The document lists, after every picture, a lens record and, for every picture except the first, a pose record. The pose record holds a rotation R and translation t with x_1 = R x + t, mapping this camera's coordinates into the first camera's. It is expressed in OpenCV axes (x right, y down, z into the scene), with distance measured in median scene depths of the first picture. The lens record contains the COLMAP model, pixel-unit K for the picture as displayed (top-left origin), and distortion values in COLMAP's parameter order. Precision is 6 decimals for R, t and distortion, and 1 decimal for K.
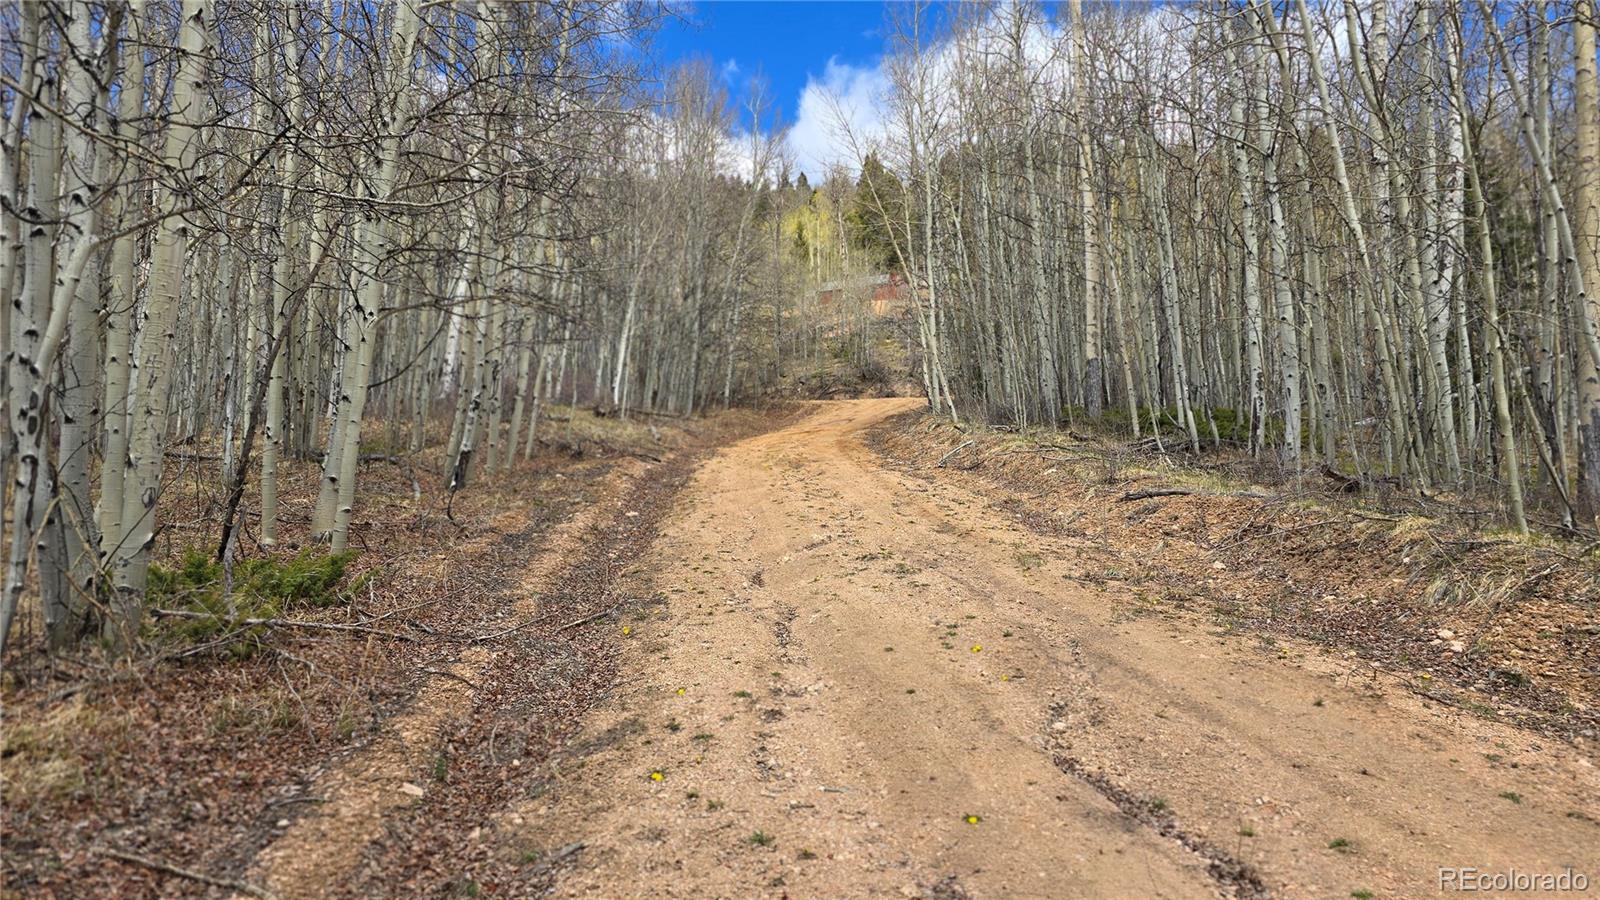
lens RADIAL K [[1034.8, 0, 791.1], [0, 1034.8, 435.3], [0, 0, 1]] dist [0.004059, -0.012683]
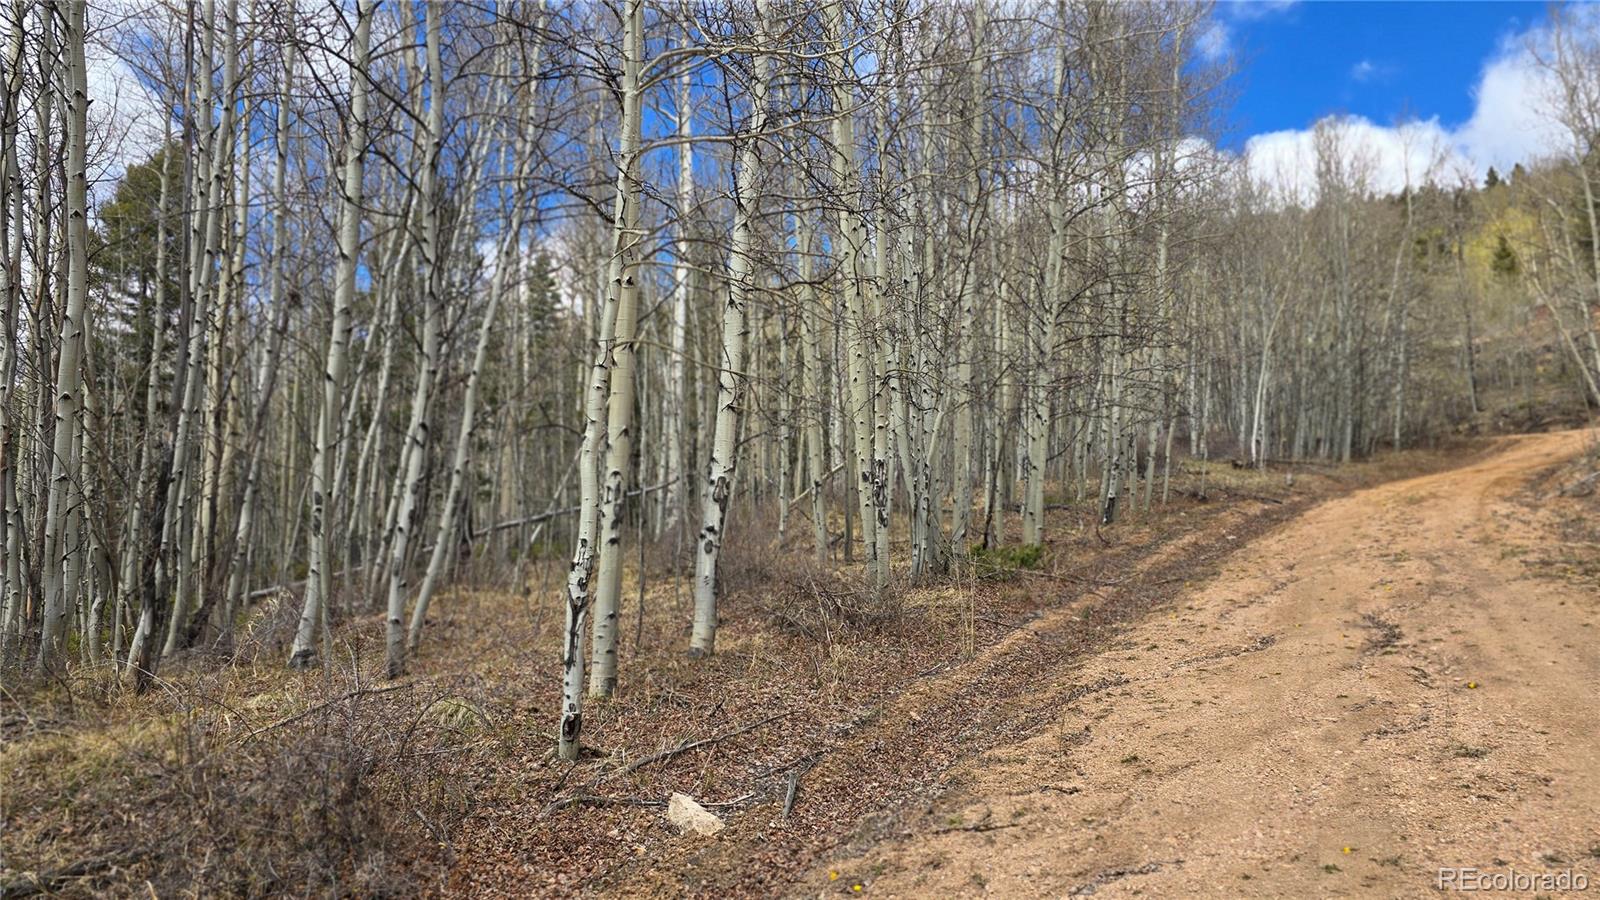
lens RADIAL K [[1034.8, 0, 792.7], [0, 1034.8, 441.3], [0, 0, 1]] dist [0.004059, -0.012683]
pose [[0.809373, -0.076769, -0.582256, 0.132245], [0.046345, 0.996677, -0.066987, 0.009297], [0.585464, 0.027232, 0.810241, -0.334629]]
